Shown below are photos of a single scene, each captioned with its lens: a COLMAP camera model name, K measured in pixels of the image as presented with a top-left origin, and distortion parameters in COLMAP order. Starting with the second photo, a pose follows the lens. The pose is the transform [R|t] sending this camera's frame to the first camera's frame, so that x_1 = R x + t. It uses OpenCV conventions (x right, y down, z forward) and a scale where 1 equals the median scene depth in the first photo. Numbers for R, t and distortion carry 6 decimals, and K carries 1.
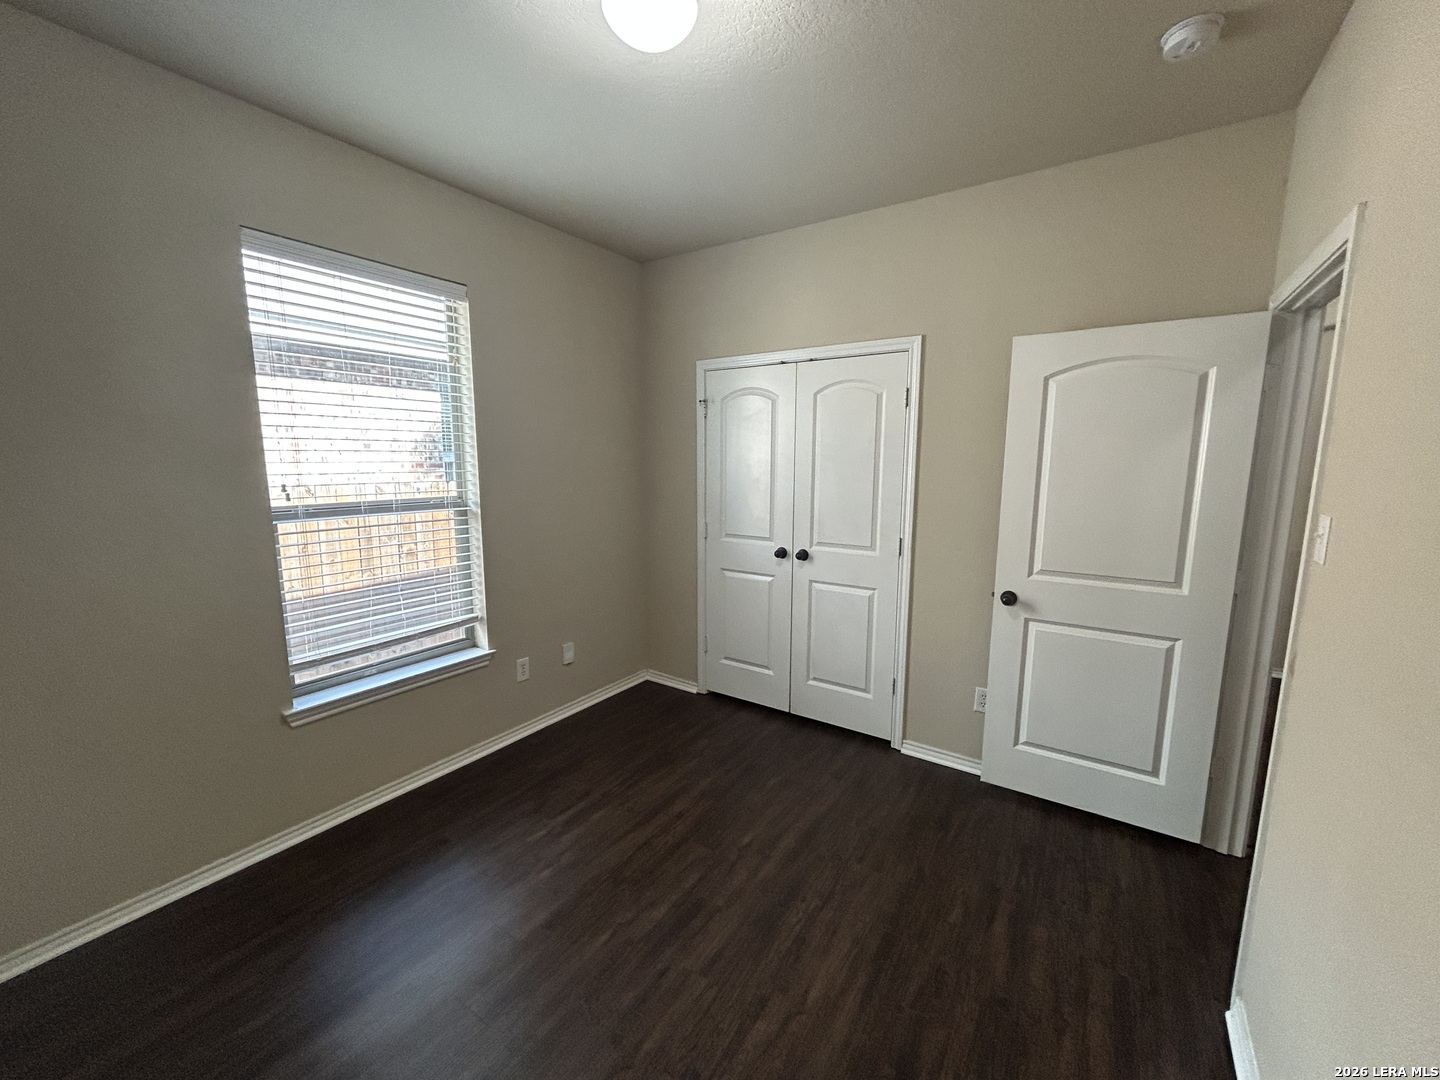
lens RADIAL K [[579.8, 0, 717.3], [0, 579.8, 542.8], [0, 0, 1]] dist [-0.002740, 0.001058]
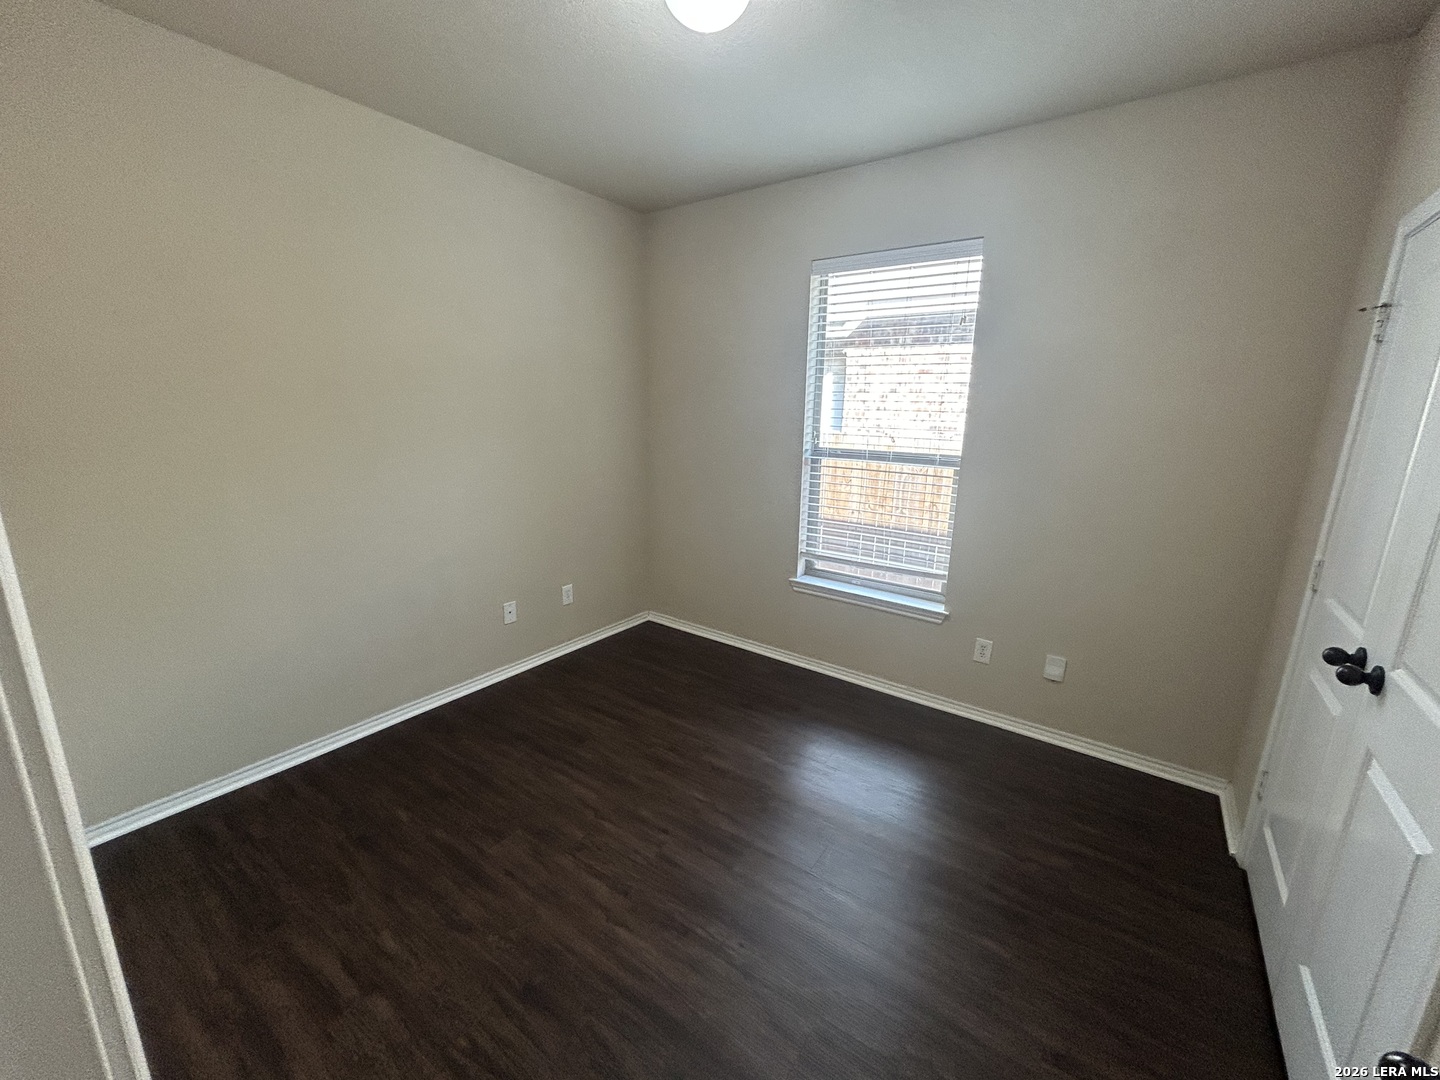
lens RADIAL K [[579.8, 0, 720.8], [0, 579.8, 547.5], [0, 0, 1]] dist [-0.002740, 0.001058]
pose [[-0.031161, 0.233176, -0.971935, 0.706105], [-0.162932, 0.958216, 0.235108, -0.115659], [0.986145, 0.165685, 0.008133, 0.728045]]
